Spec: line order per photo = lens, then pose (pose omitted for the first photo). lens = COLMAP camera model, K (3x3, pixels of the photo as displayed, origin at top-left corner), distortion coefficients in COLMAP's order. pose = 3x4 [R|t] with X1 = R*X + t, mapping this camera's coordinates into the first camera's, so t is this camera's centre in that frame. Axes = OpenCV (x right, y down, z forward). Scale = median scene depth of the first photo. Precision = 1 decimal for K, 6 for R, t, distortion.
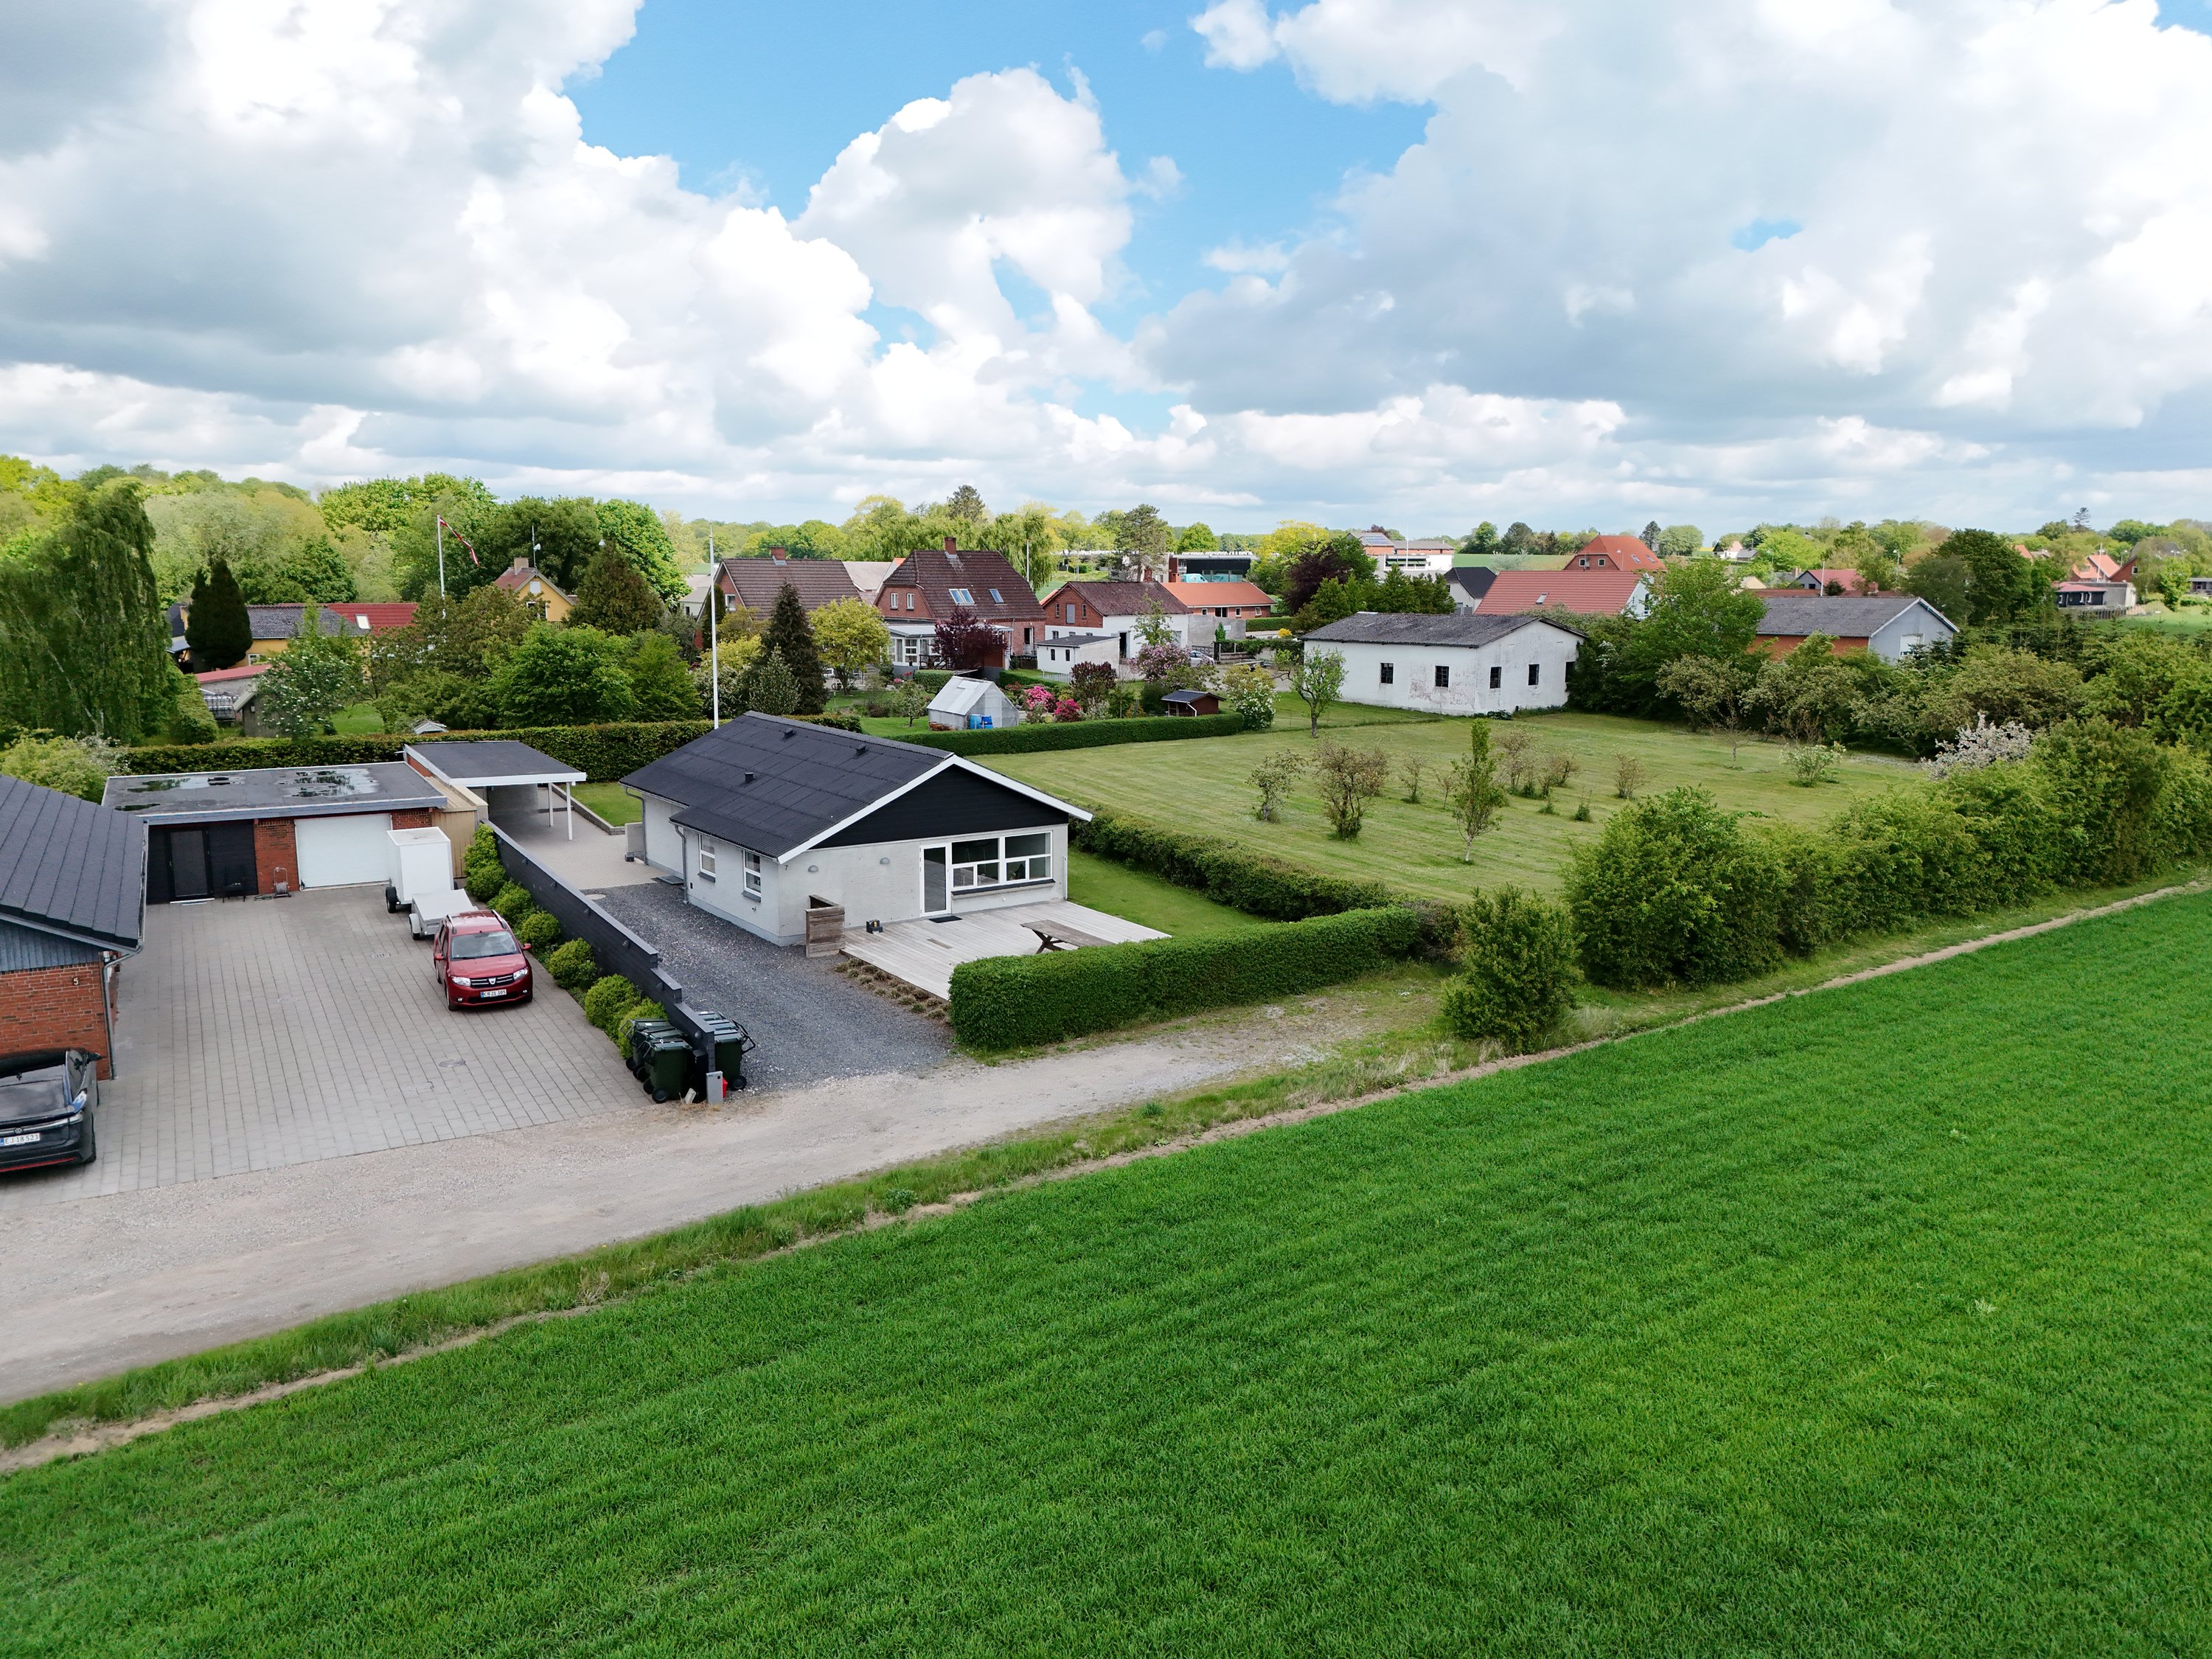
lens RADIAL K [[1612.0, 0, 1106.0], [0, 1612.0, 829.5], [0, 0, 1]] dist [0.098570, -0.108268]
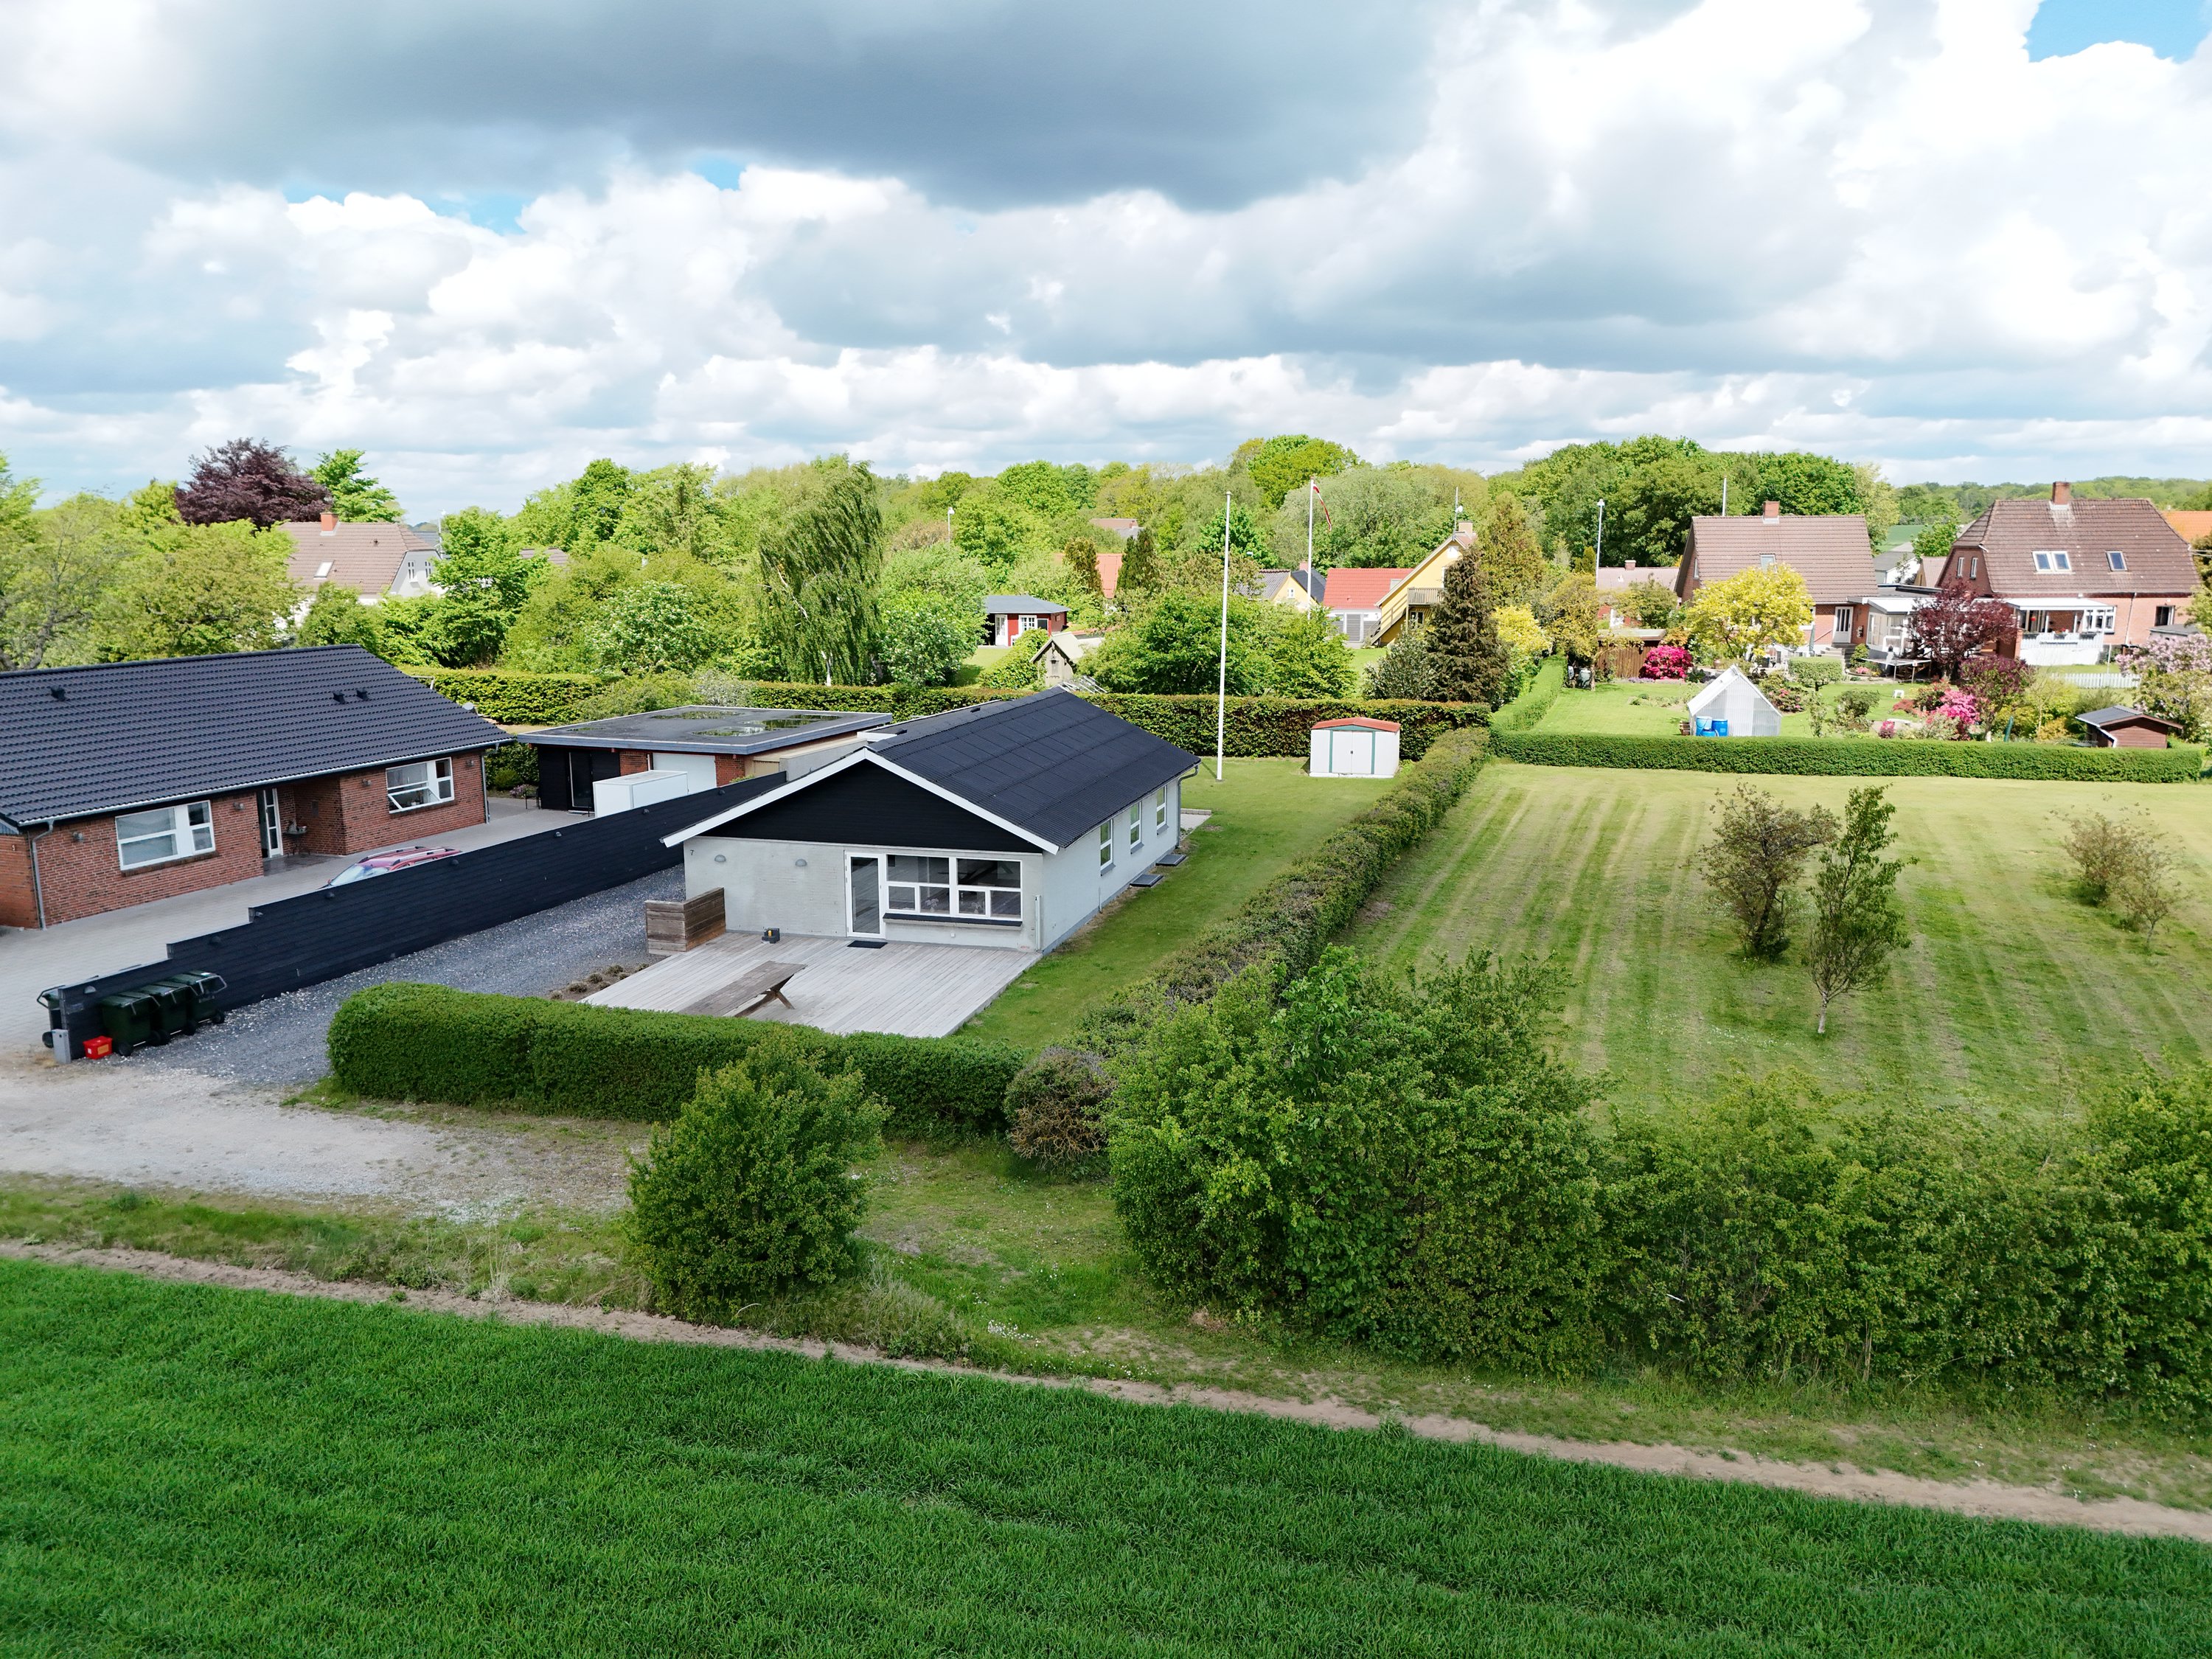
lens RADIAL K [[1612.0, 0, 1106.0], [0, 1612.0, 829.5], [0, 0, 1]] dist [0.098570, -0.108268]
pose [[0.653800, 0.133331, -0.744828, 0.596636], [-0.118425, 0.990253, 0.073313, -0.079004], [0.747343, 0.040274, 0.663217, 0.538154]]
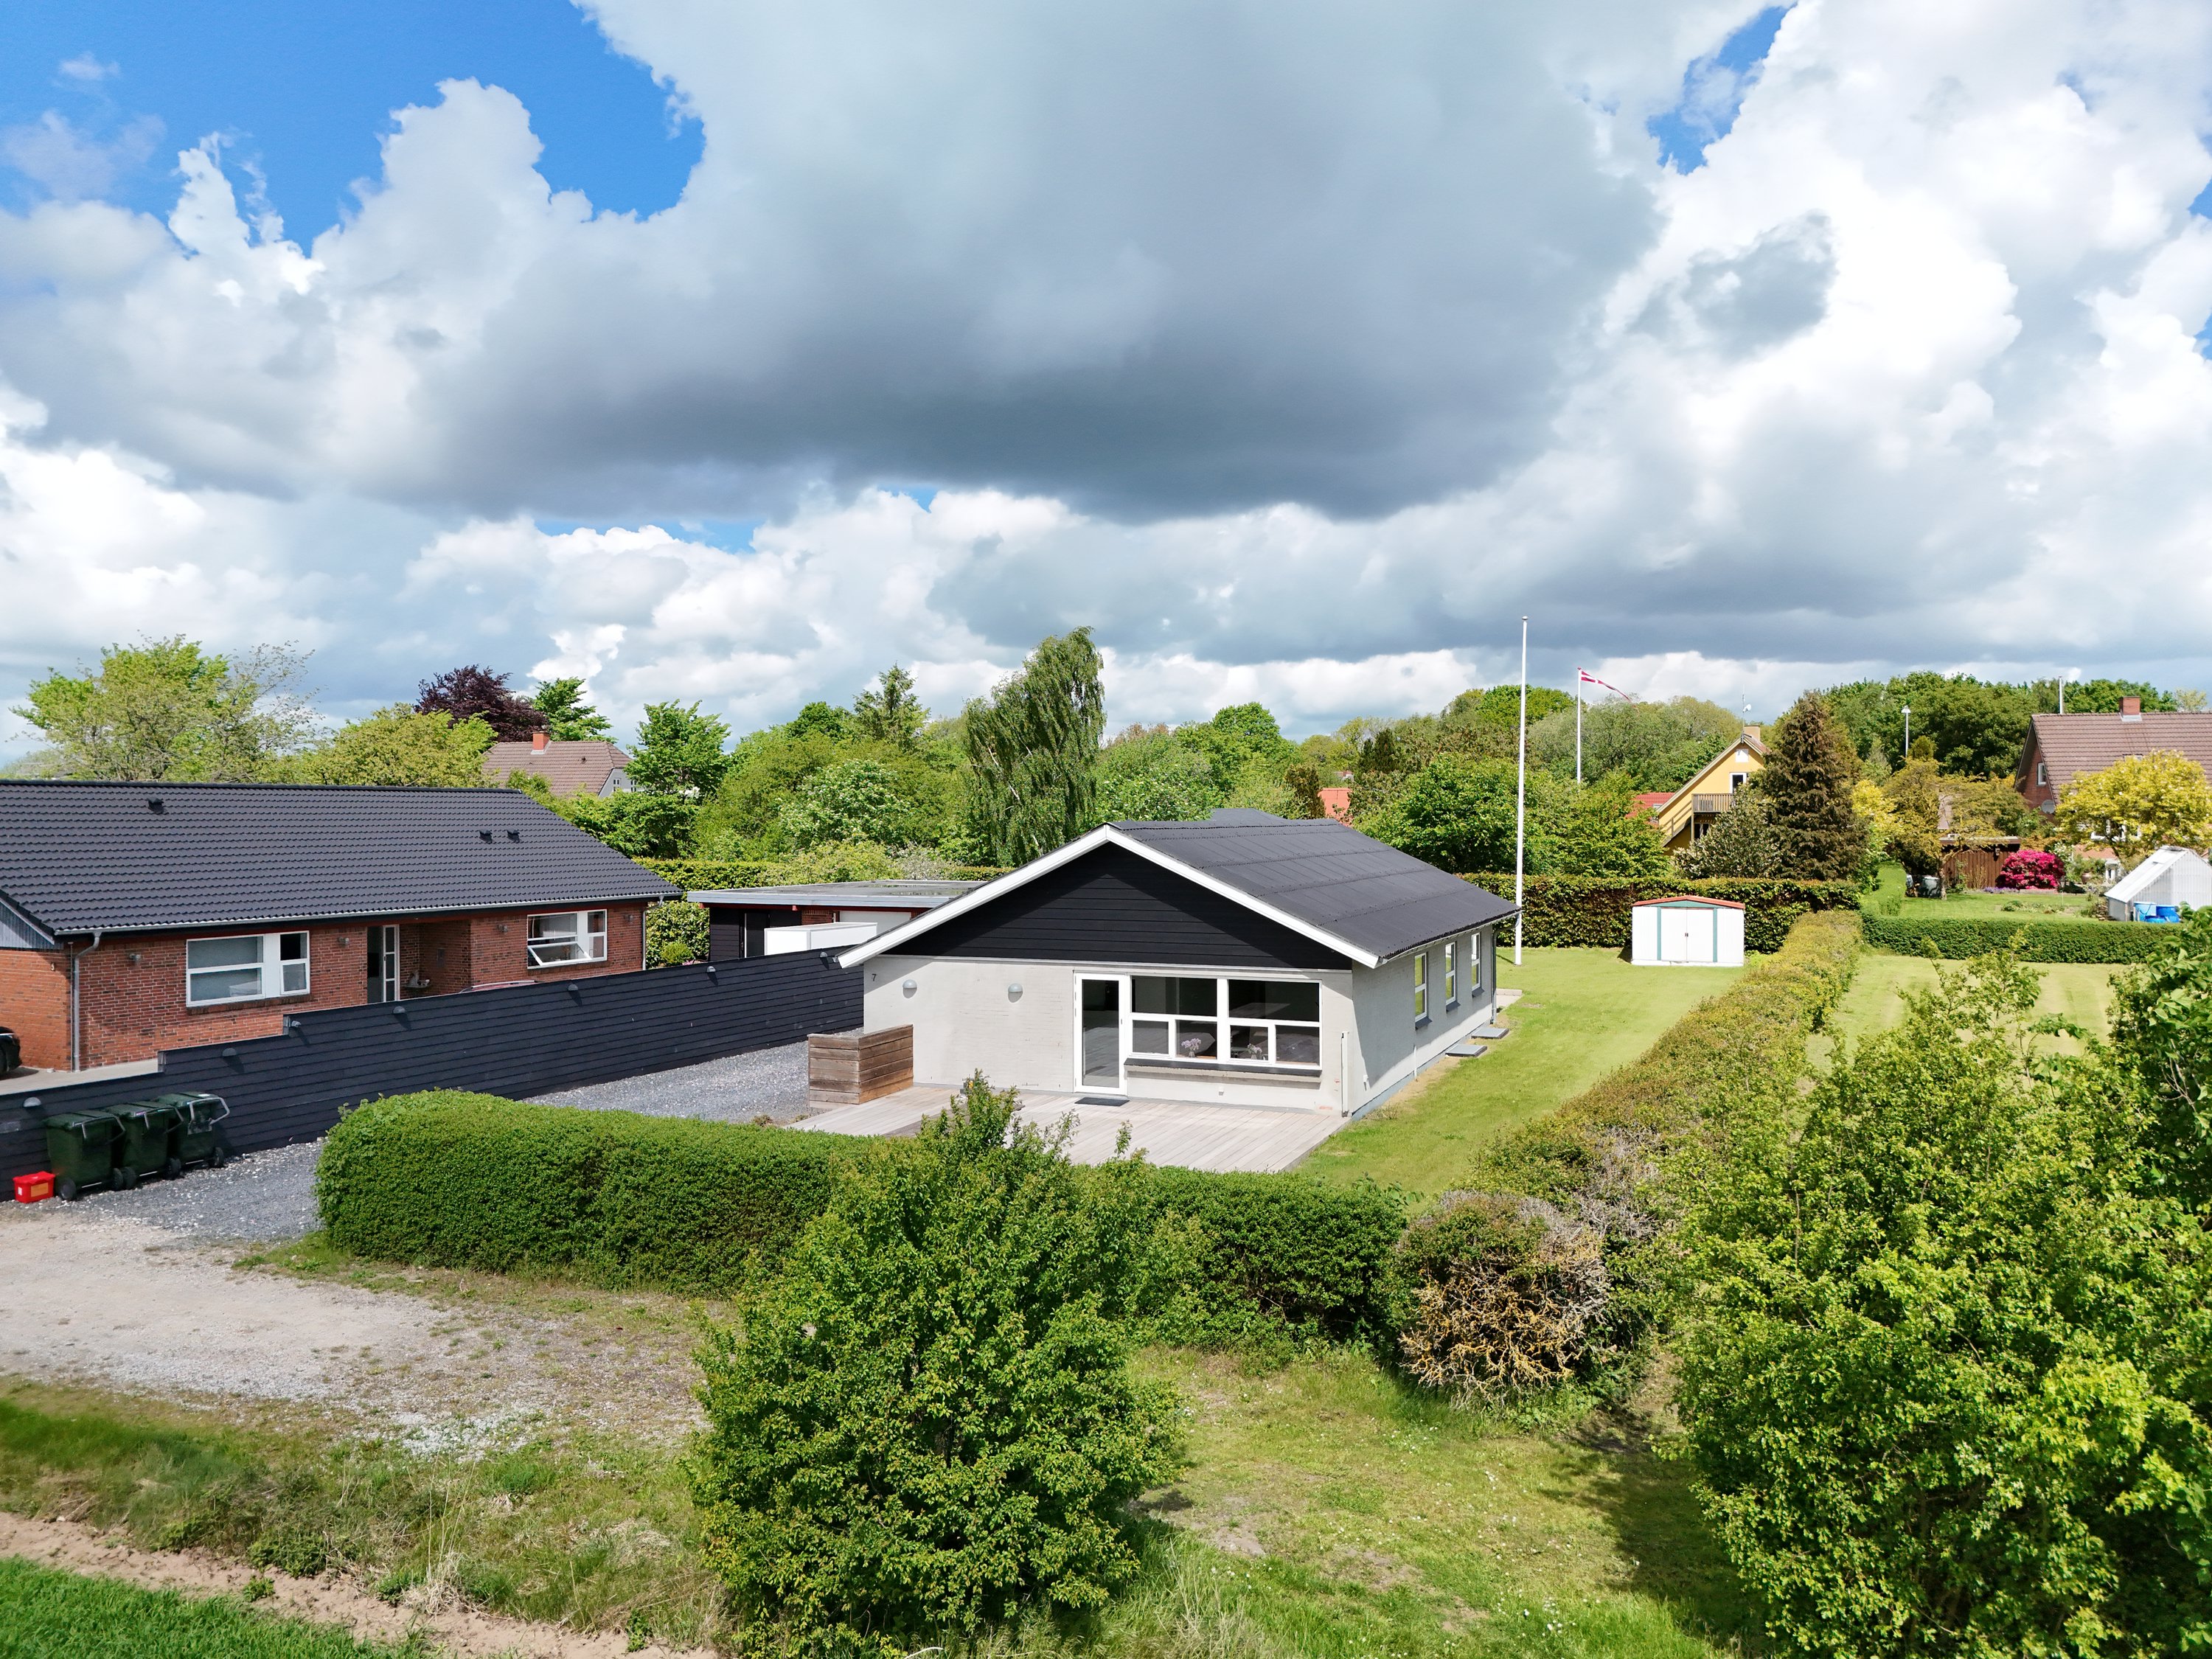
lens RADIAL K [[1612.0, 0, 1106.0], [0, 1612.0, 829.5], [0, 0, 1]] dist [0.098570, -0.108268]
pose [[0.558119, 0.000343, -0.829761, 0.401033], [-0.128094, 0.988048, -0.085751, 0.007214], [0.819814, 0.154147, 0.551492, 0.656058]]
